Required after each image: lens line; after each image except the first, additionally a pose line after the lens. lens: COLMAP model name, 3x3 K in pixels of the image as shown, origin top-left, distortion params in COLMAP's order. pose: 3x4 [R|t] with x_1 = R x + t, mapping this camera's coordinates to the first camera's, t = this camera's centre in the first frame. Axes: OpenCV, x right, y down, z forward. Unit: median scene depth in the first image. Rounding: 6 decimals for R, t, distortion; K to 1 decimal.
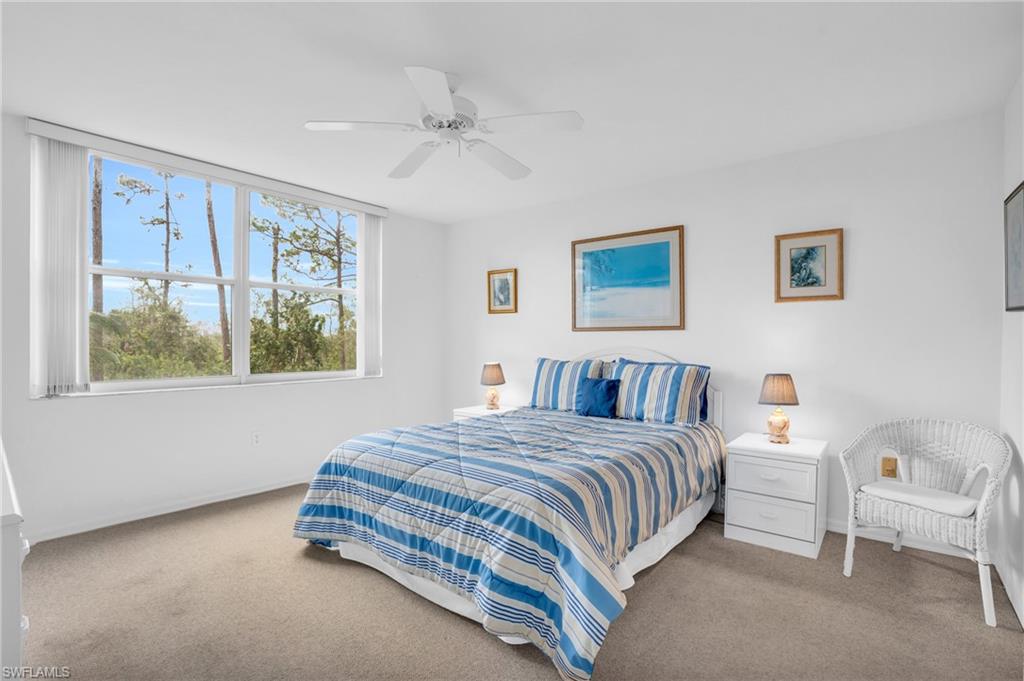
lens RADIAL K [[478.6, 0, 512.3], [0, 478.6, 336.8], [0, 0, 1]] dist [-0.071118, 0.027477]
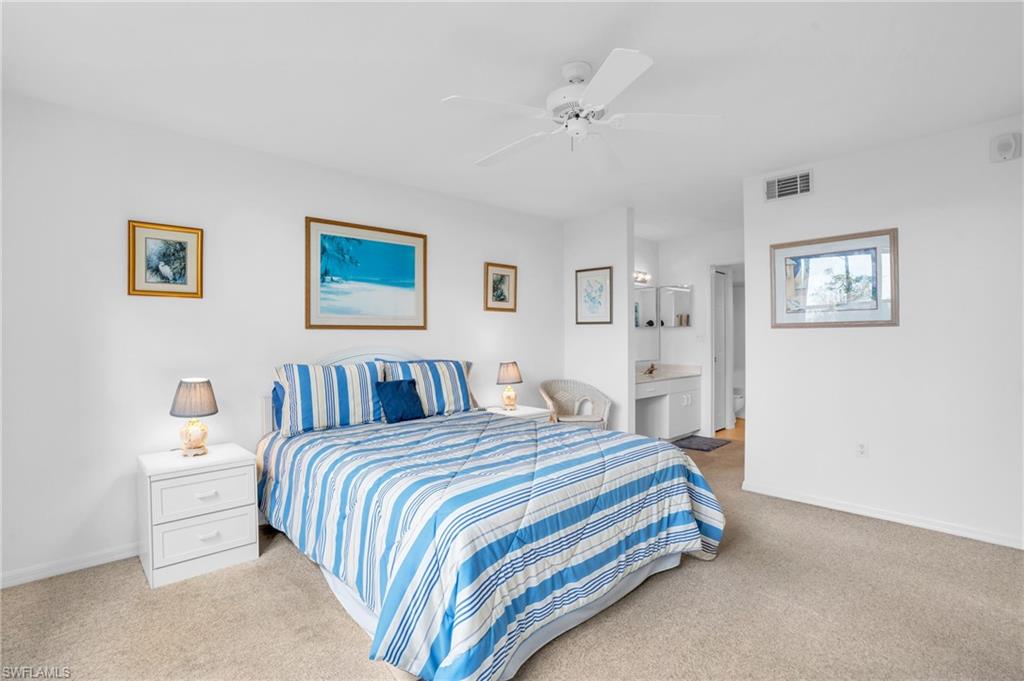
lens RADIAL K [[478.6, 0, 512.3], [0, 478.6, 336.8], [0, 0, 1]] dist [-0.071118, 0.027477]
pose [[0.127842, -0.003881, 0.991787, -0.737843], [-0.000934, 0.999991, 0.004034, -0.002981], [-0.991794, -0.001442, 0.127838, 0.676019]]
